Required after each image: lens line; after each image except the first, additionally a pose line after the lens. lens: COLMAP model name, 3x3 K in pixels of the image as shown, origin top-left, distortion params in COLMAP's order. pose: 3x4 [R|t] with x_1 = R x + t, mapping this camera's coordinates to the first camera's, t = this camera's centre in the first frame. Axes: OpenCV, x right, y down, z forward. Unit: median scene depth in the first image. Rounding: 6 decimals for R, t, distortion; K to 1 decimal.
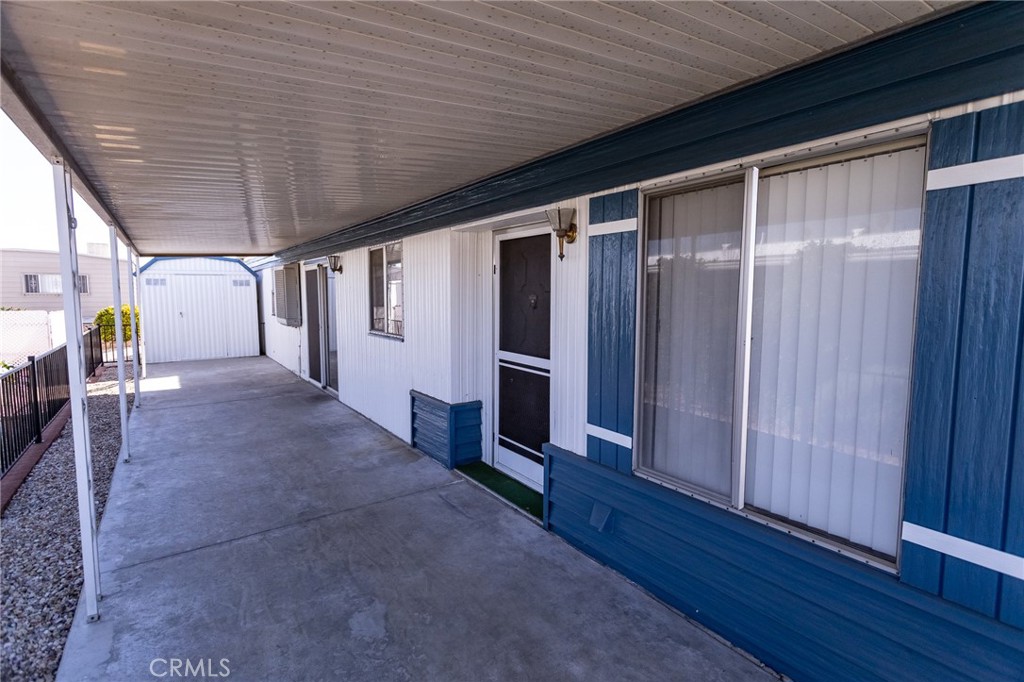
lens RADIAL K [[482.8, 0, 508.3], [0, 482.8, 335.5], [0, 0, 1]] dist [0.002474, 0.001464]
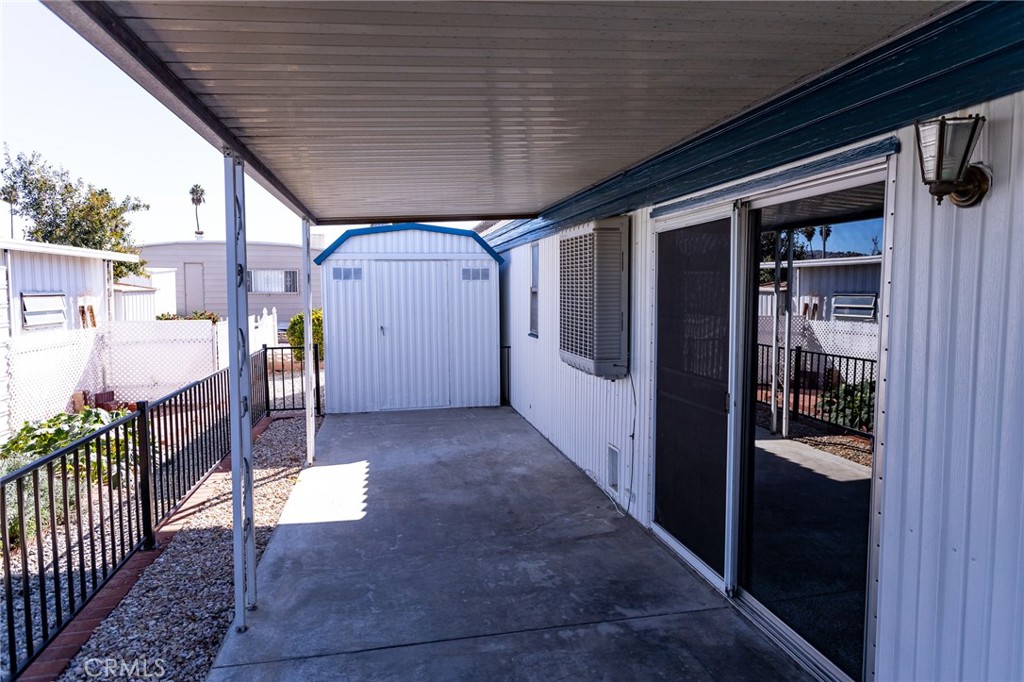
lens RADIAL K [[649.7, 0, 512.0], [0, 649.7, 341.0], [0, 0, 1]] dist [-0.000476, 0.000171]
pose [[0.915150, 0.027523, -0.402174, -0.231446], [-0.031167, 0.999511, -0.002517, -0.034199], [0.401908, 0.014838, 0.915560, 0.365712]]
